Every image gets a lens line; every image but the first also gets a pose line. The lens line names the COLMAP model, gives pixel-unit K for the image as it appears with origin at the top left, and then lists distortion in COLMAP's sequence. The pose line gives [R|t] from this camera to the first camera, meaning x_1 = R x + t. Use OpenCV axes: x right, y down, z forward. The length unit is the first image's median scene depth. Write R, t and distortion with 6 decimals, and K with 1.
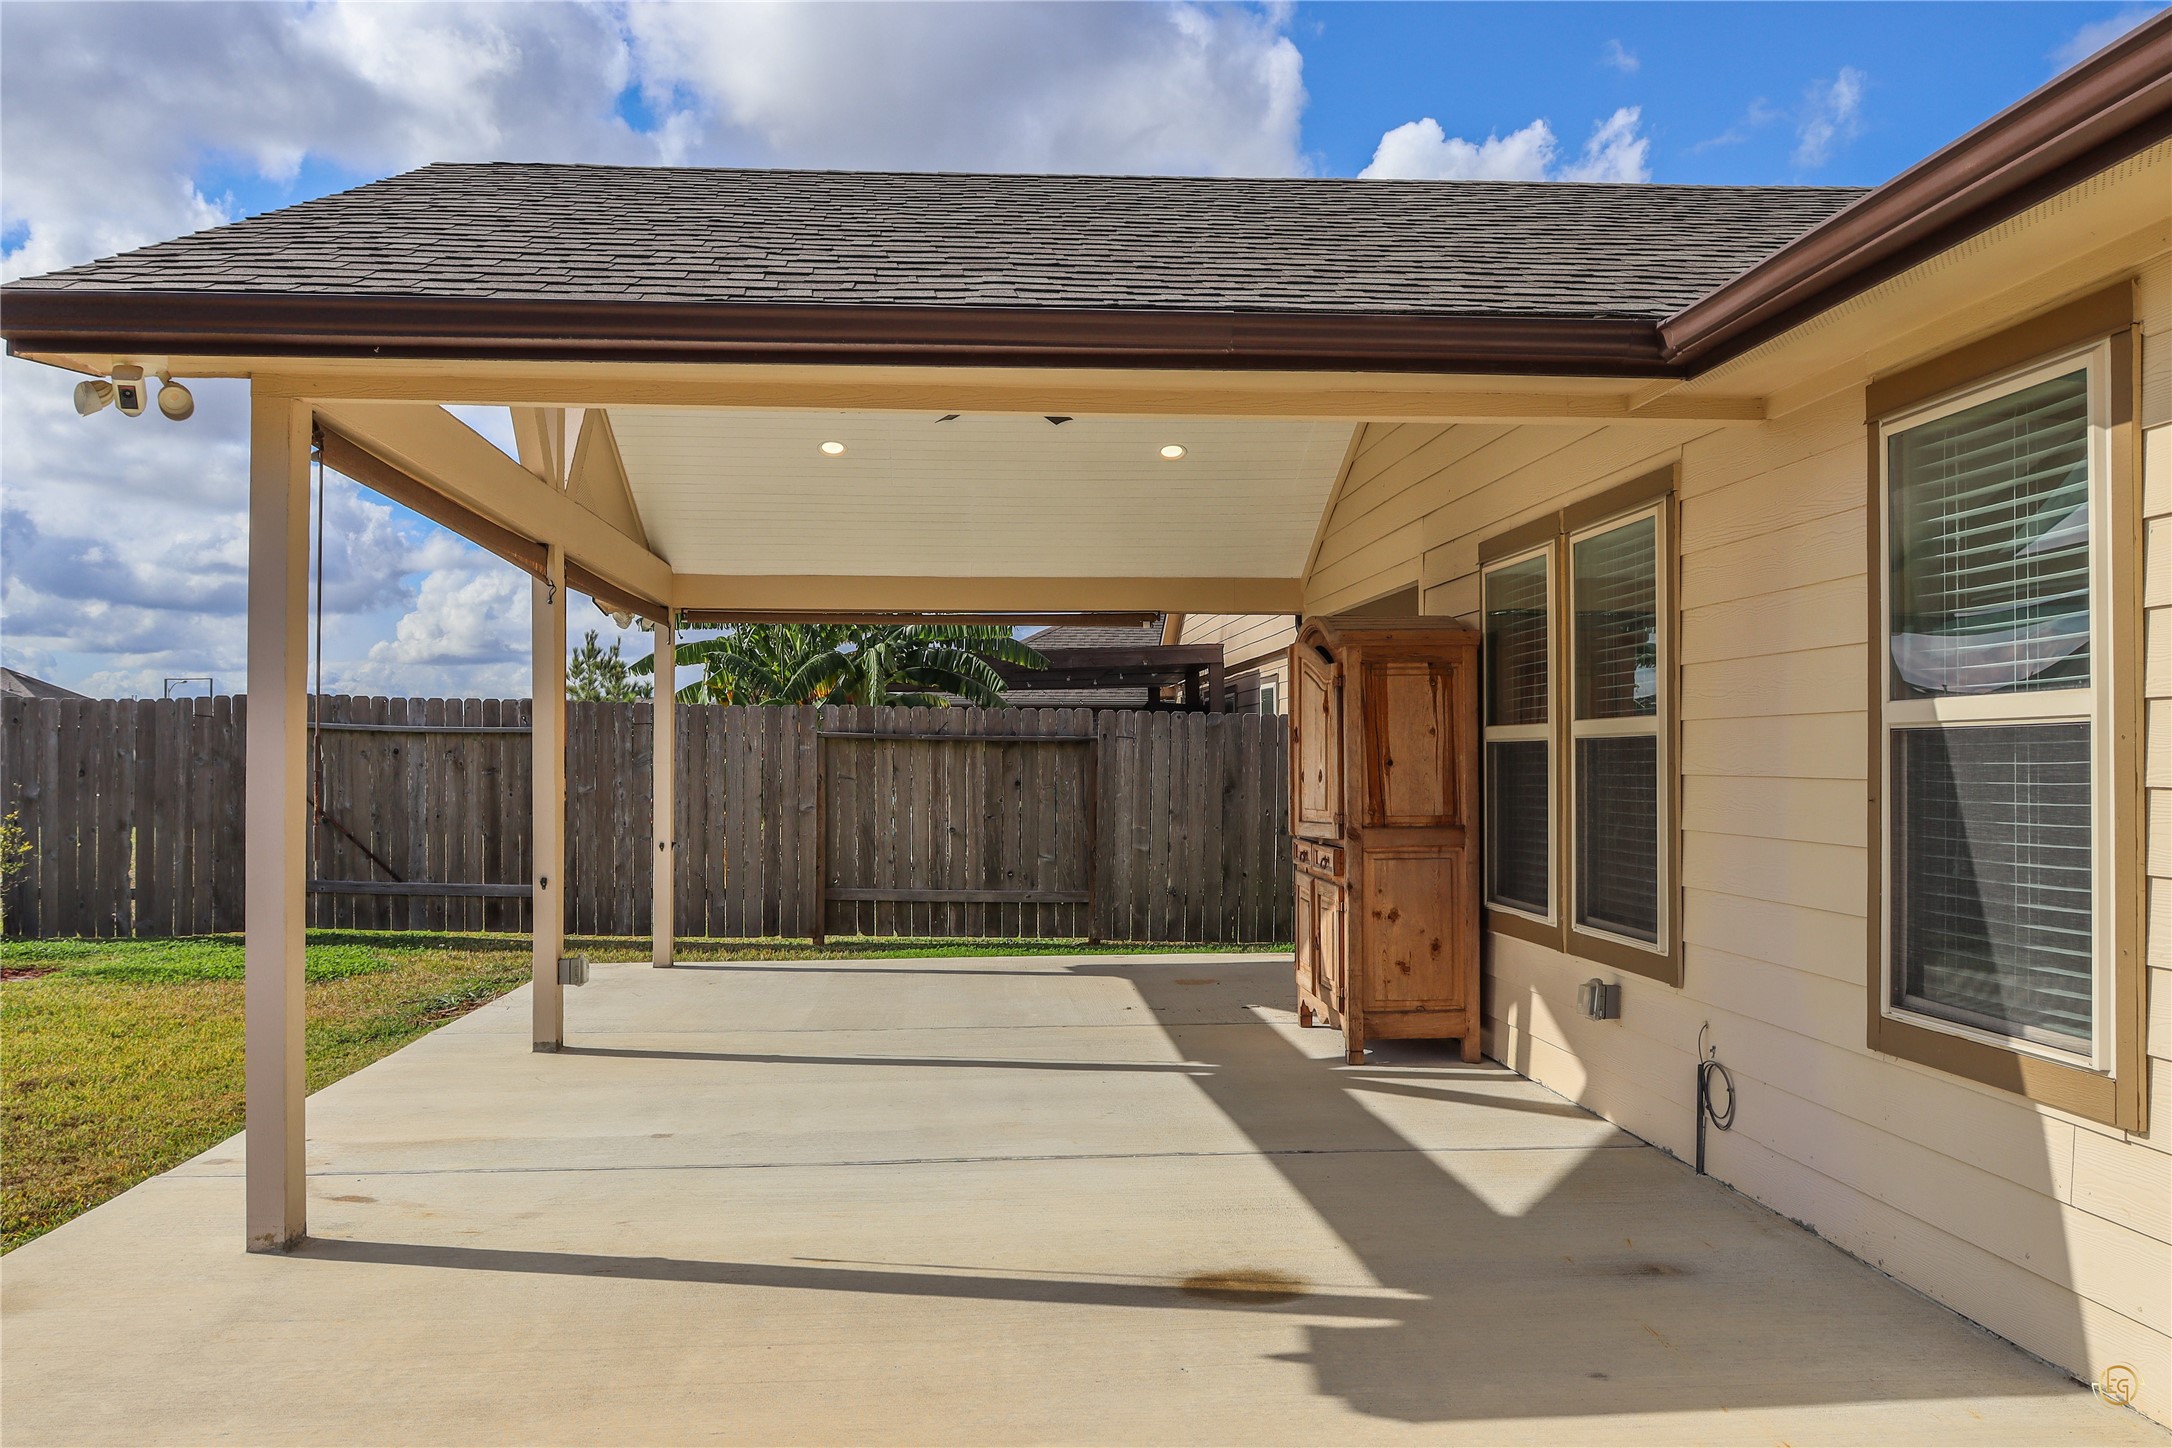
lens RADIAL K [[1784.5, 0, 1072.8], [0, 1784.5, 720.6], [0, 0, 1]] dist [0.000410, -0.005006]
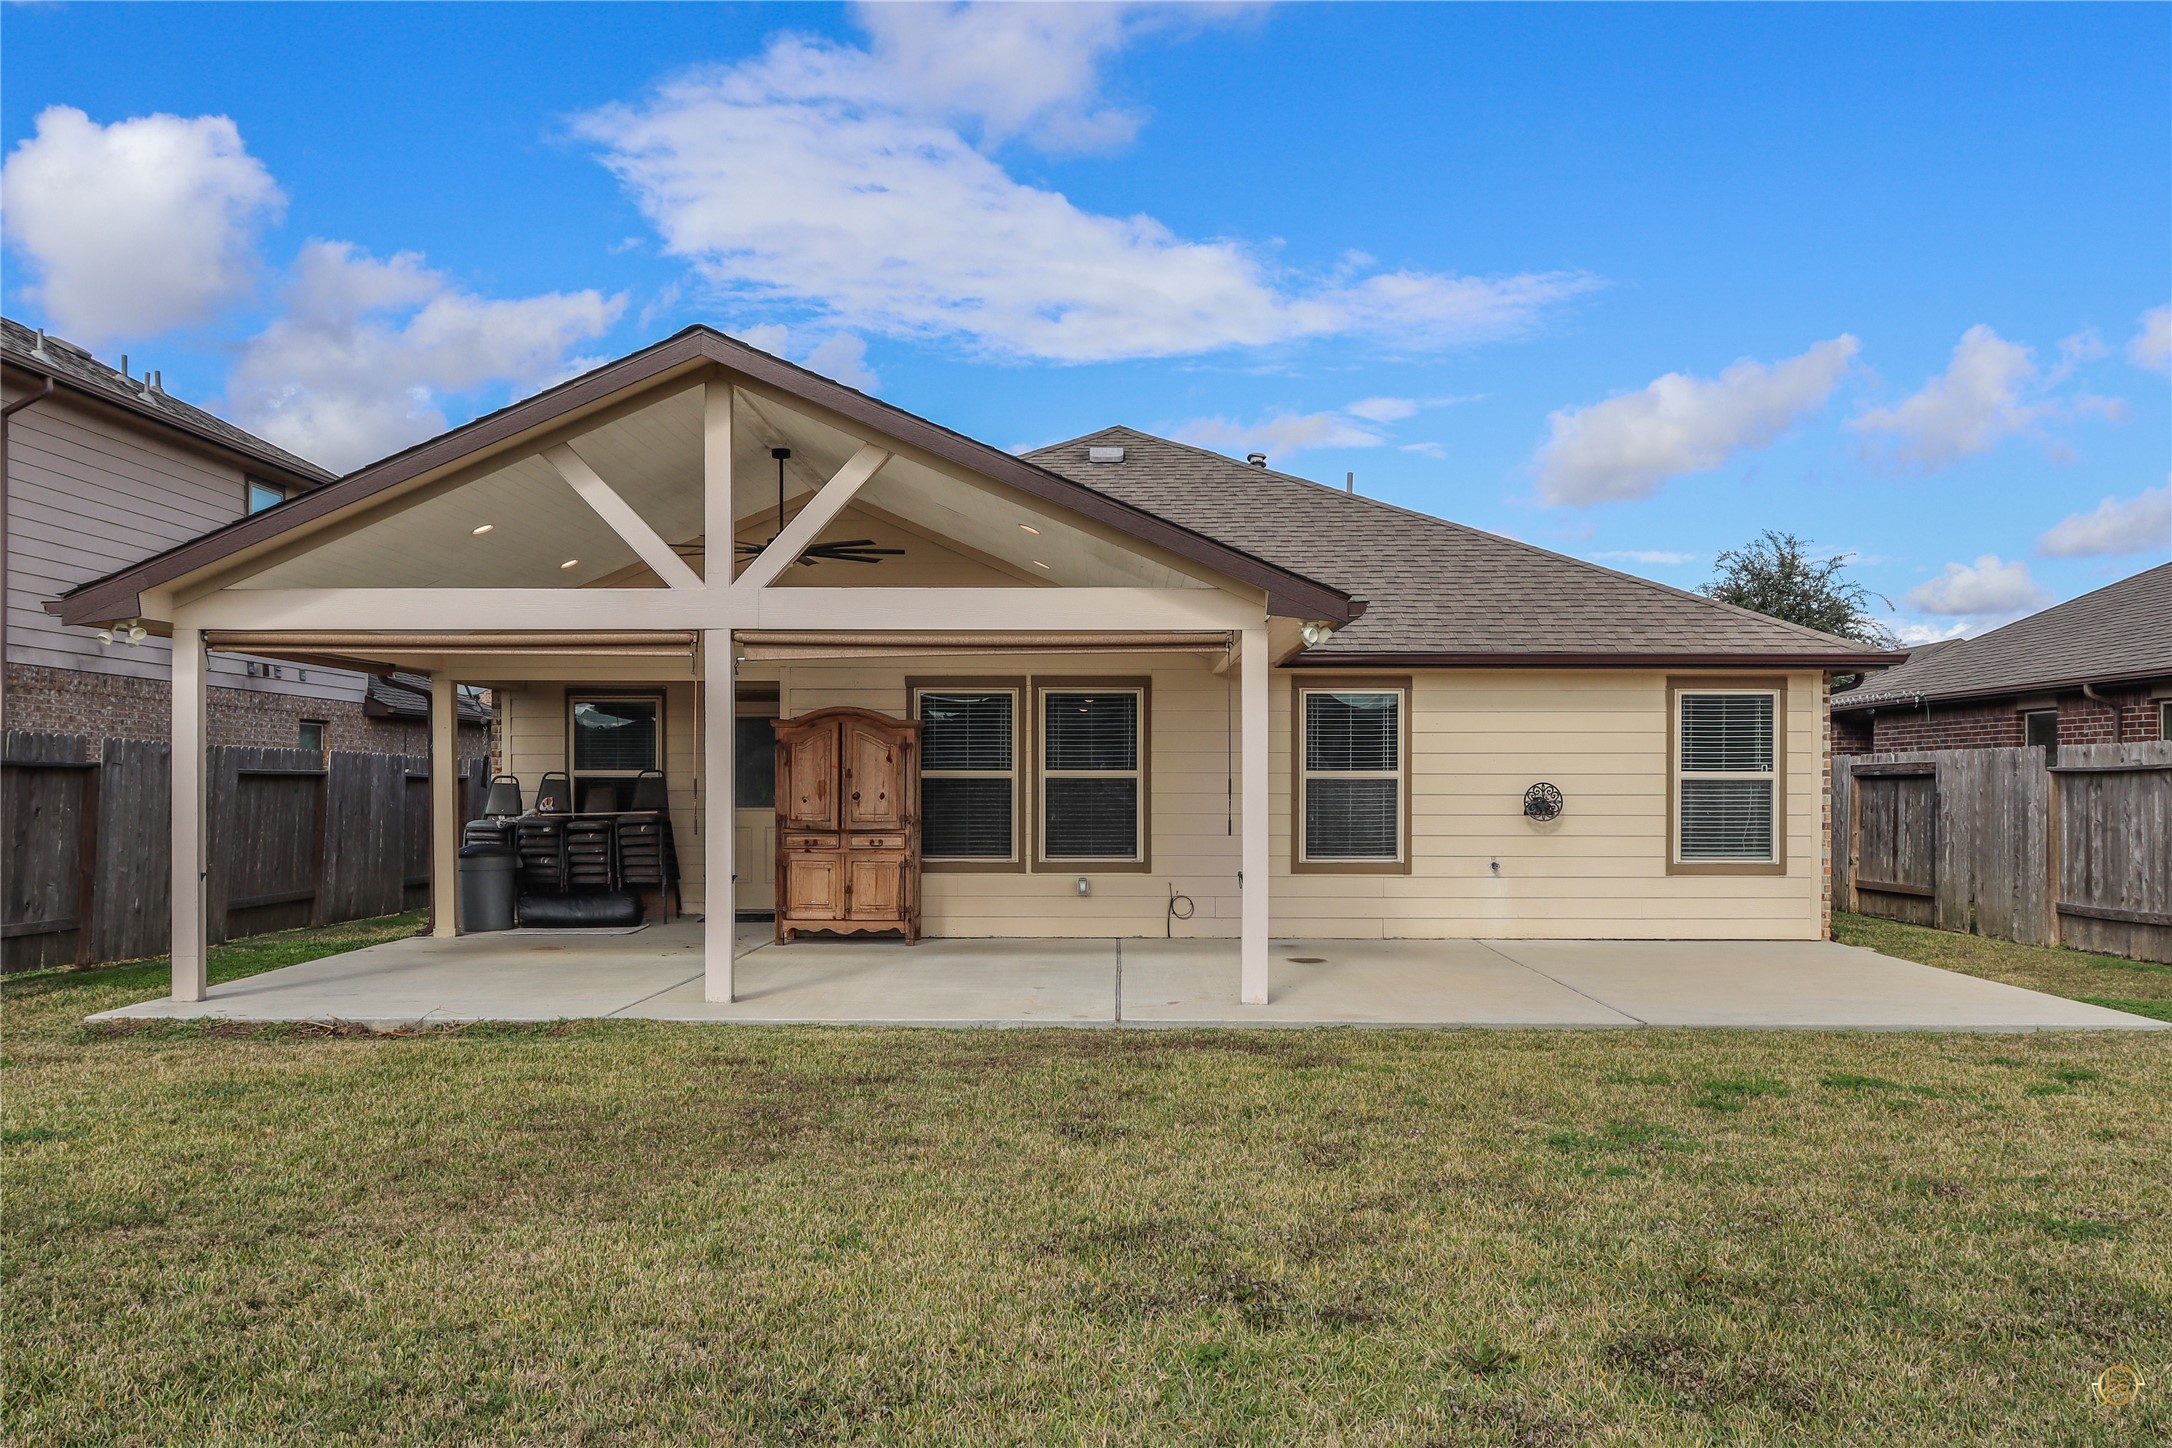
lens RADIAL K [[1784.5, 0, 1105.4], [0, 1784.5, 779.9], [0, 0, 1]] dist [0.000410, -0.005006]
pose [[0.073833, 0.001846, 0.997269, -1.829638], [-0.024159, 0.999708, -0.000062, 0.009985], [-0.996978, -0.024088, 0.073856, 0.688052]]
